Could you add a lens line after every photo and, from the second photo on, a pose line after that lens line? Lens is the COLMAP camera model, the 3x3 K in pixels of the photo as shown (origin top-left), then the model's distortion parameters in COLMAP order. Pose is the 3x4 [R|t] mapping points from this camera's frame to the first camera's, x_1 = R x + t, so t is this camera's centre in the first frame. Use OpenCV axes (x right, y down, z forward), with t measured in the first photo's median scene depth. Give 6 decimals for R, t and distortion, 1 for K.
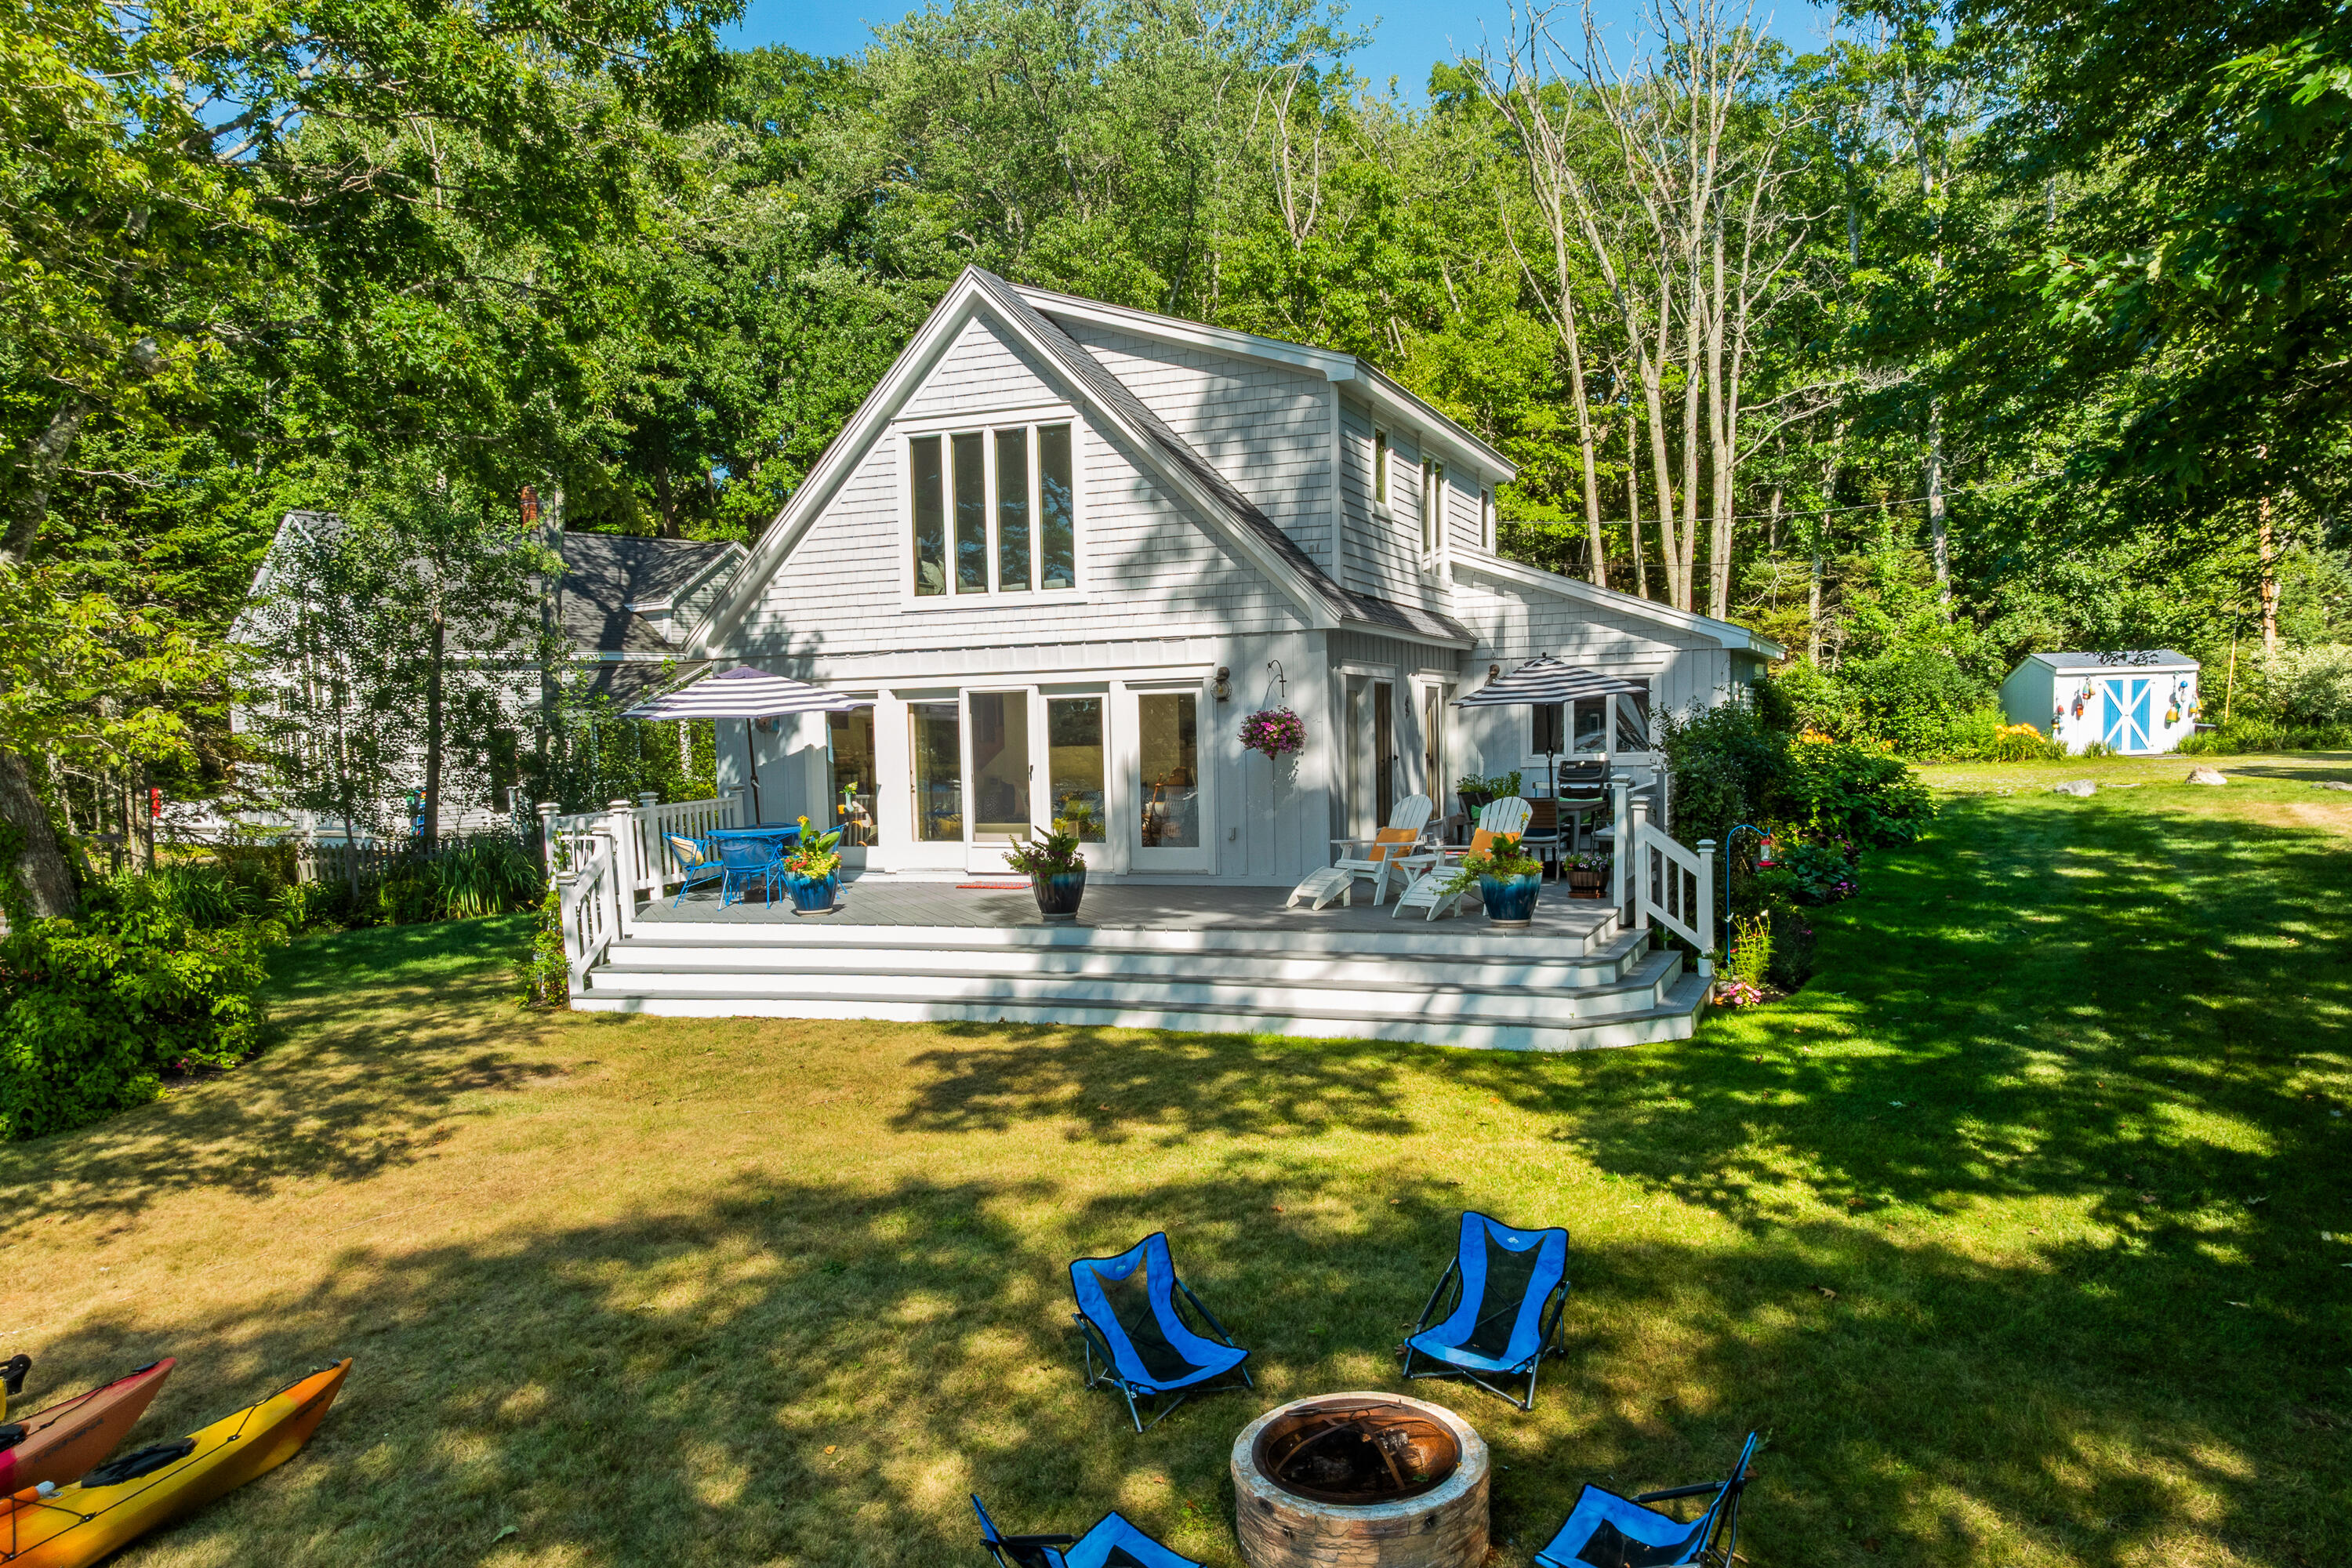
lens RADIAL K [[1598.0, 0, 1184.5], [0, 1598.0, 902.3], [0, 0, 1]] dist [0.024528, 0.001007]
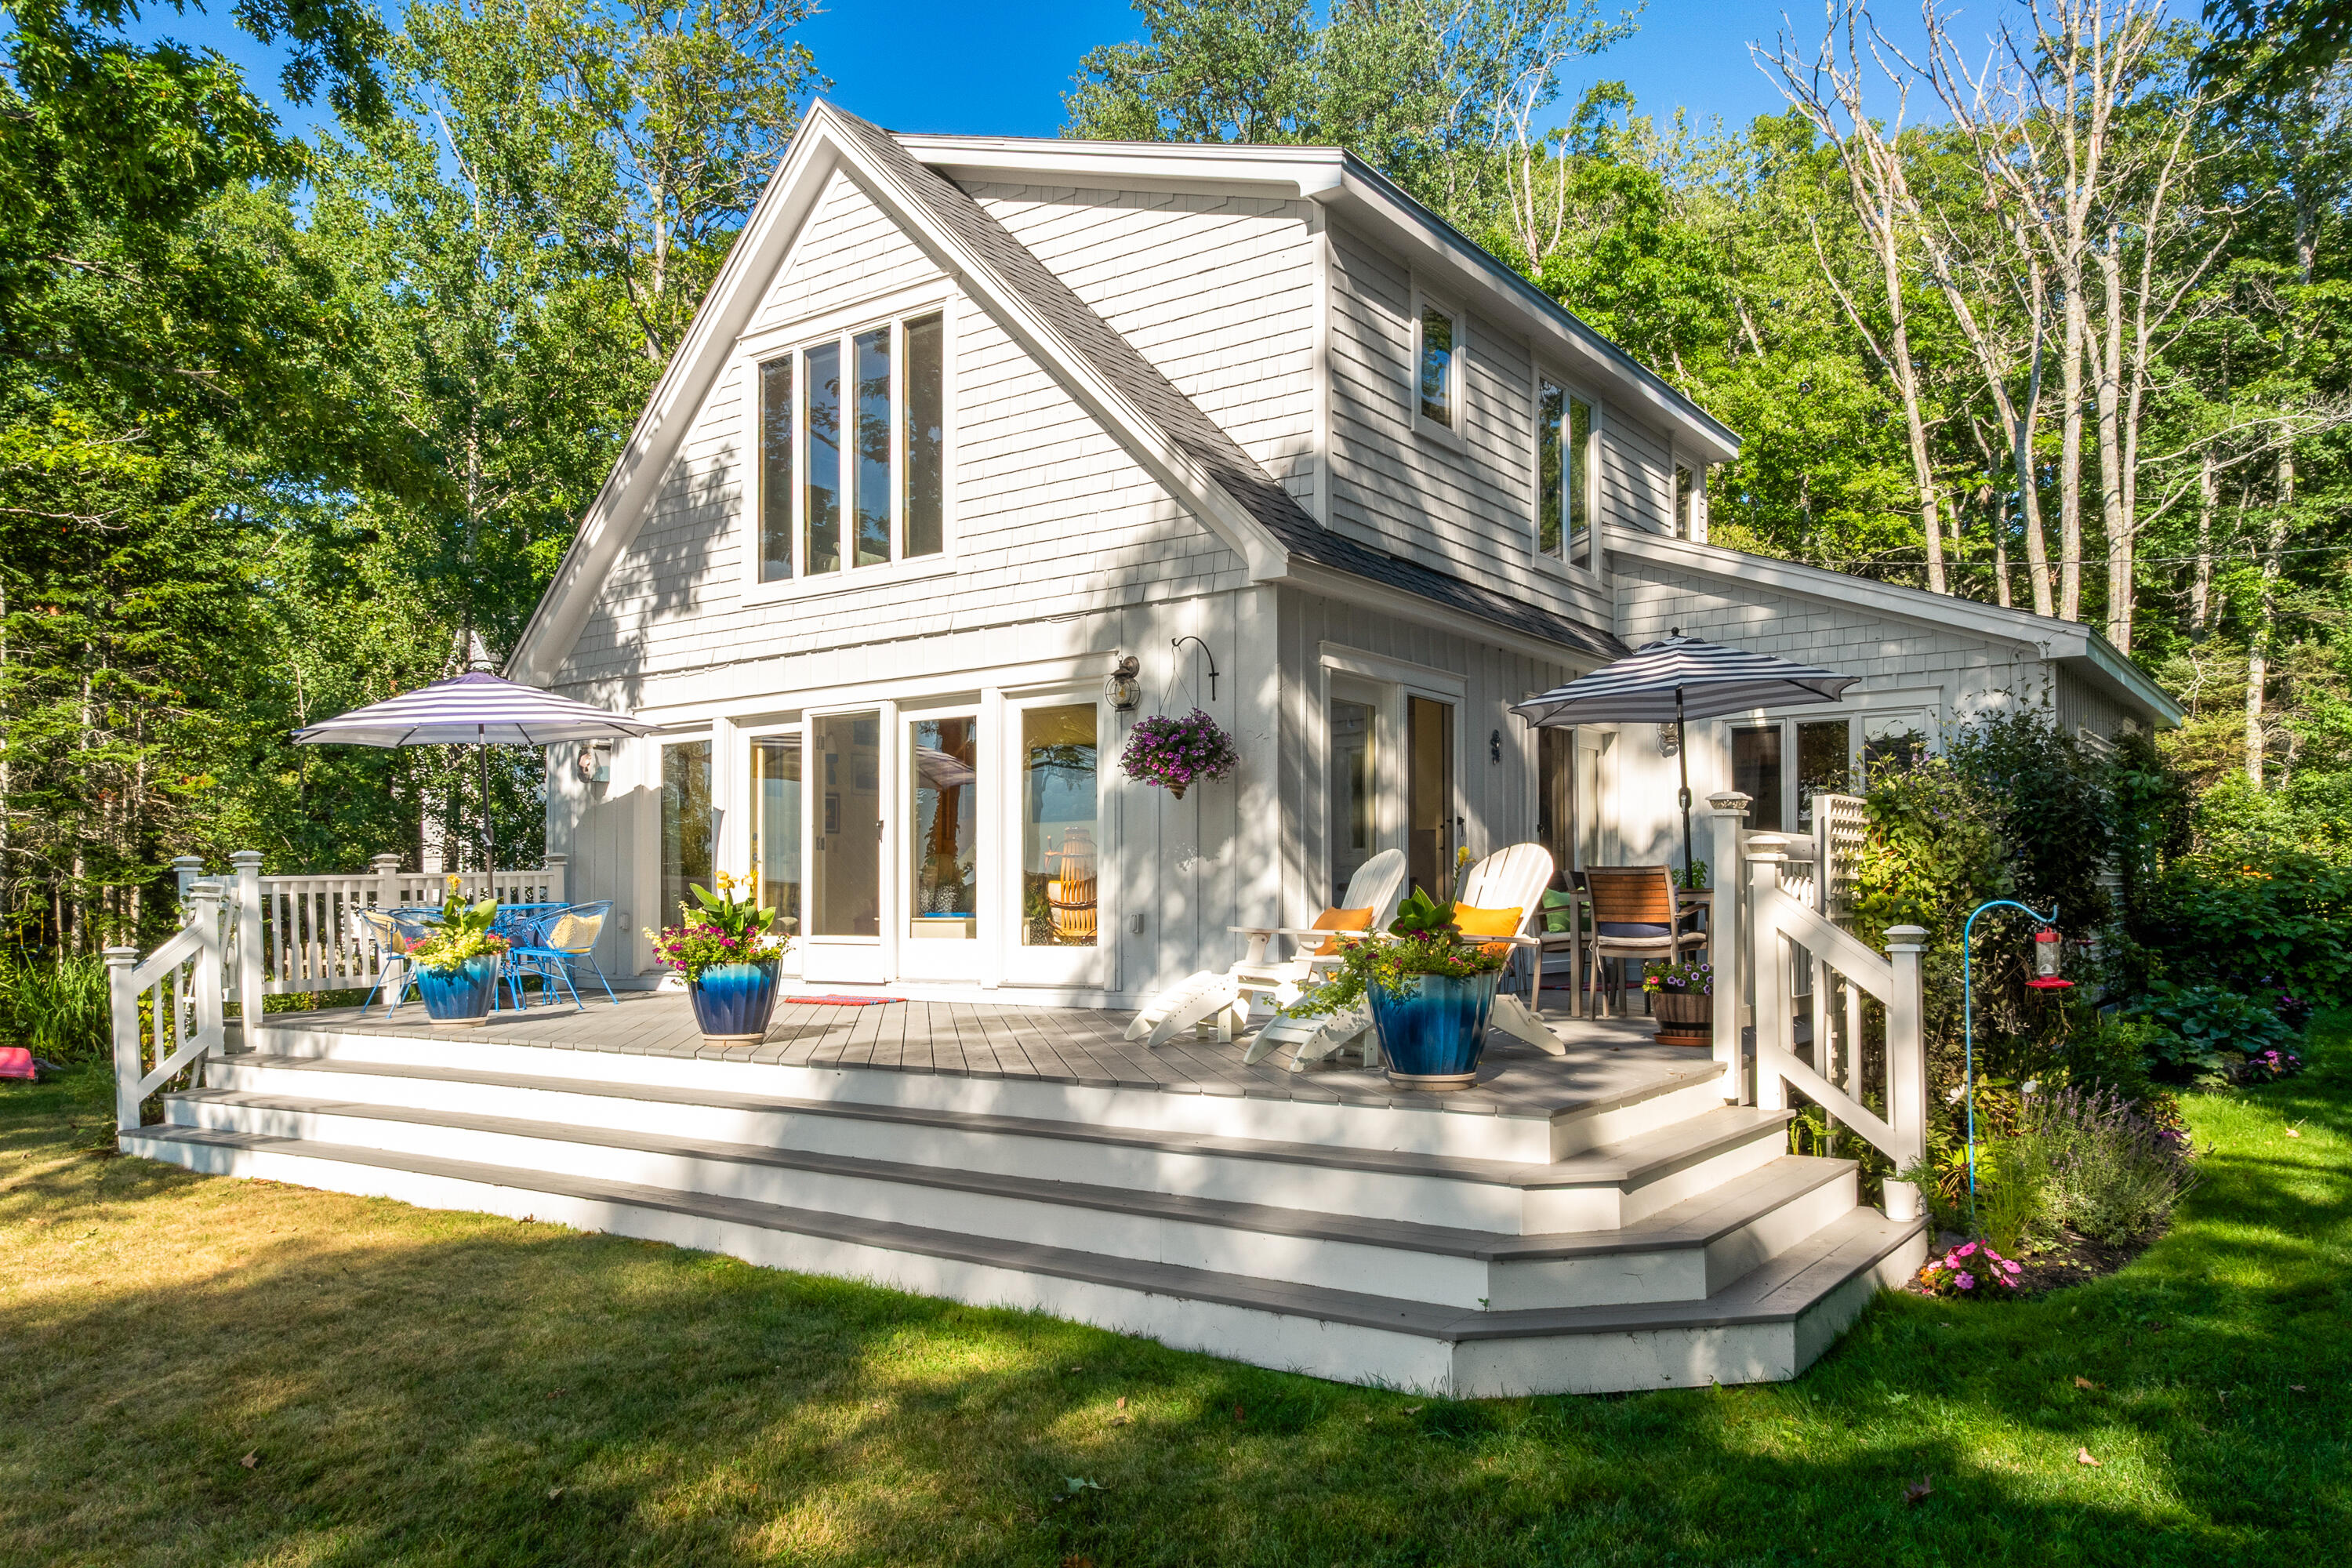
lens RADIAL K [[1598.0, 0, 1184.5], [0, 1598.0, 902.3], [0, 0, 1]] dist [0.024528, 0.001007]
pose [[0.975339, 0.020524, -0.219755, 0.170794], [-0.041504, 0.994960, -0.091280, 0.004125], [0.216774, 0.098150, 0.971275, 0.379004]]
